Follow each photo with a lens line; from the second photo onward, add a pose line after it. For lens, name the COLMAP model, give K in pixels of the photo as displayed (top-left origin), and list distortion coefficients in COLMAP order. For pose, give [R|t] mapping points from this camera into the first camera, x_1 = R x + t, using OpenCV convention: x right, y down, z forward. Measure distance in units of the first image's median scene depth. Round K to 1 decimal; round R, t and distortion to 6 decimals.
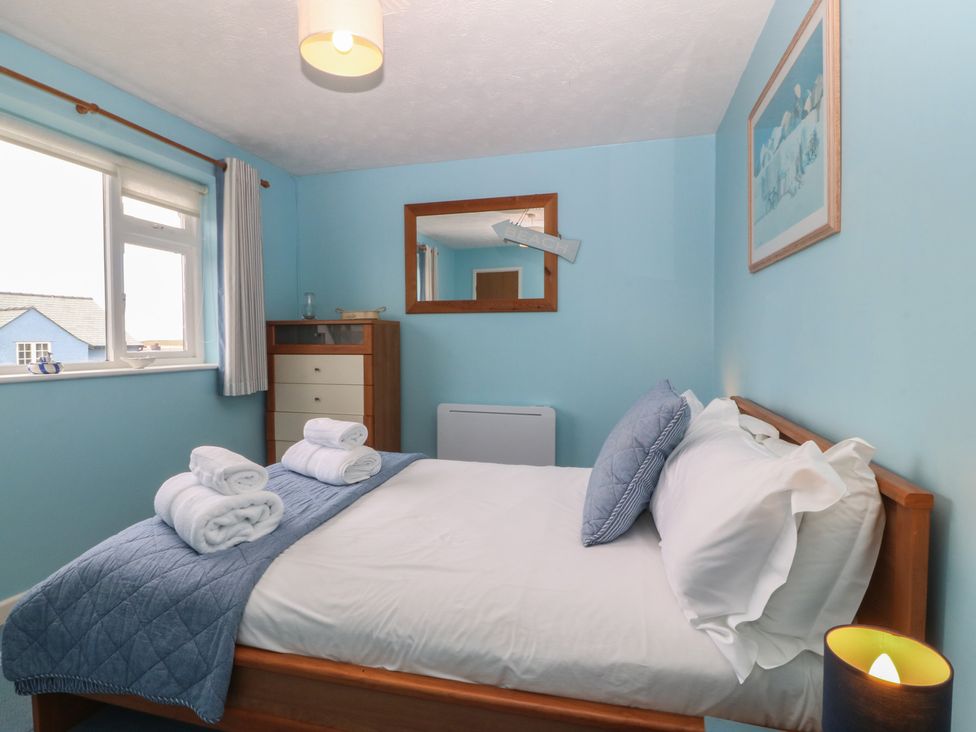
lens RADIAL K [[518.9, 0, 488.3], [0, 518.9, 351.2], [0, 0, 1]] dist [-0.001137, -0.010490]
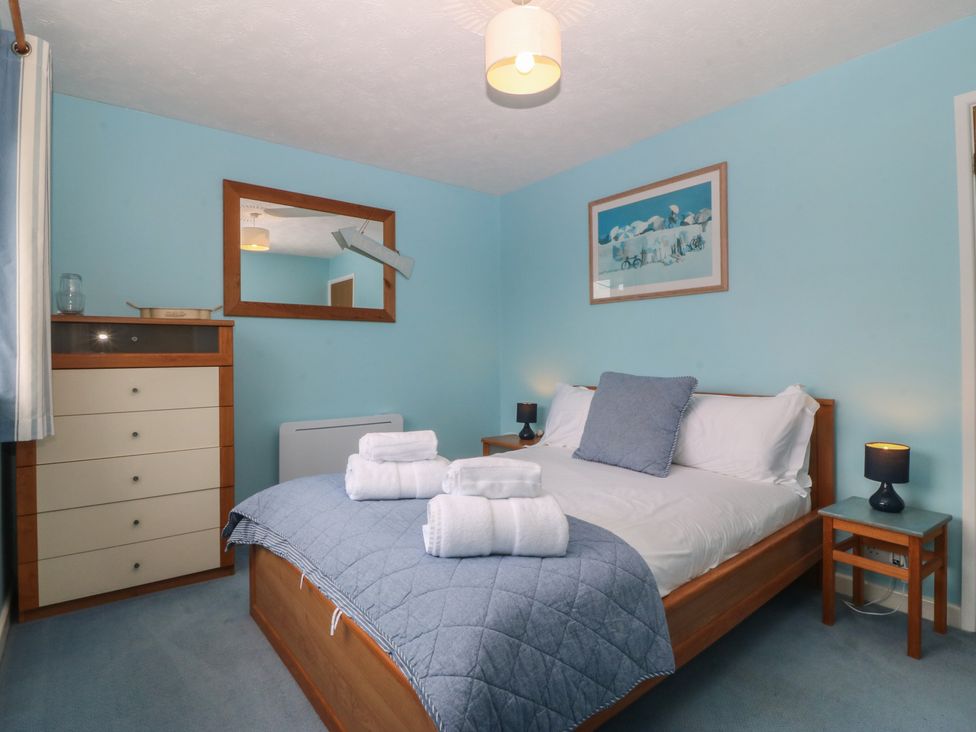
lens RADIAL K [[518.9, 0, 488.3], [0, 518.9, 351.2], [0, 0, 1]] dist [-0.001137, -0.010490]
pose [[0.585319, 0.005004, 0.810788, -0.665933], [0.026632, 0.999323, -0.025393, 0.014854], [-0.810366, 0.036456, 0.584789, 0.250875]]
